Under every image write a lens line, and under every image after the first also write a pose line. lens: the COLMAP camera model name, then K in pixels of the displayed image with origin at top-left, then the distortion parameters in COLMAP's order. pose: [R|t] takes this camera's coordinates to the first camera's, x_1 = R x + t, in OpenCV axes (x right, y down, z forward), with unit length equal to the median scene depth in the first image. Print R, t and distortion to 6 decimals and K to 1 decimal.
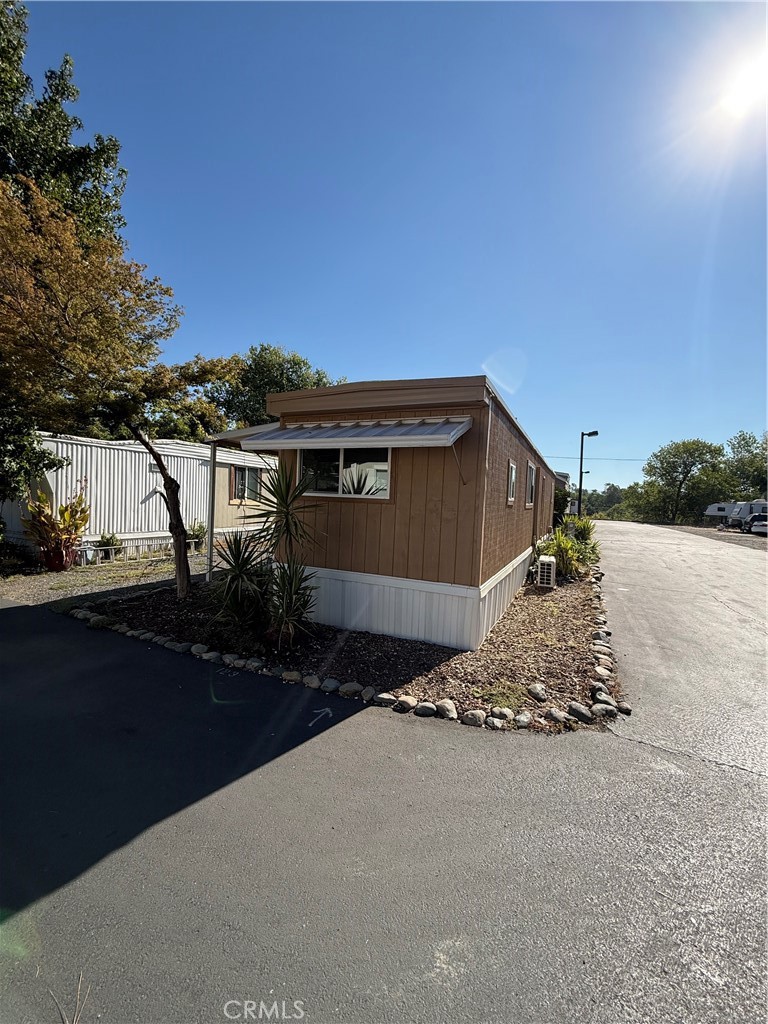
lens RADIAL K [[405.9, 0, 384.2], [0, 405.9, 514.4], [0, 0, 1]] dist [0.000522, 0.000219]
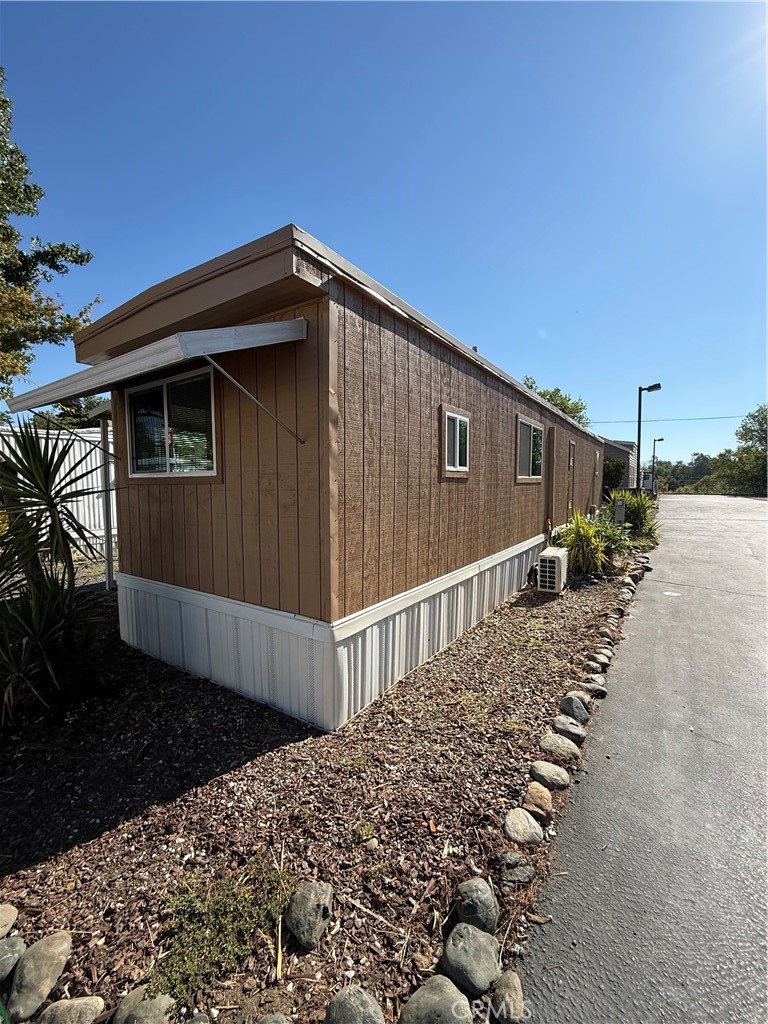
lens RADIAL K [[405.9, 0, 384.3], [0, 405.9, 513.8], [0, 0, 1]] dist [0.000522, 0.000219]
pose [[0.987575, -0.035399, -0.153107, 0.214867], [0.040763, 0.998655, 0.032034, 0.006531], [0.151767, -0.037877, 0.987690, 0.246448]]
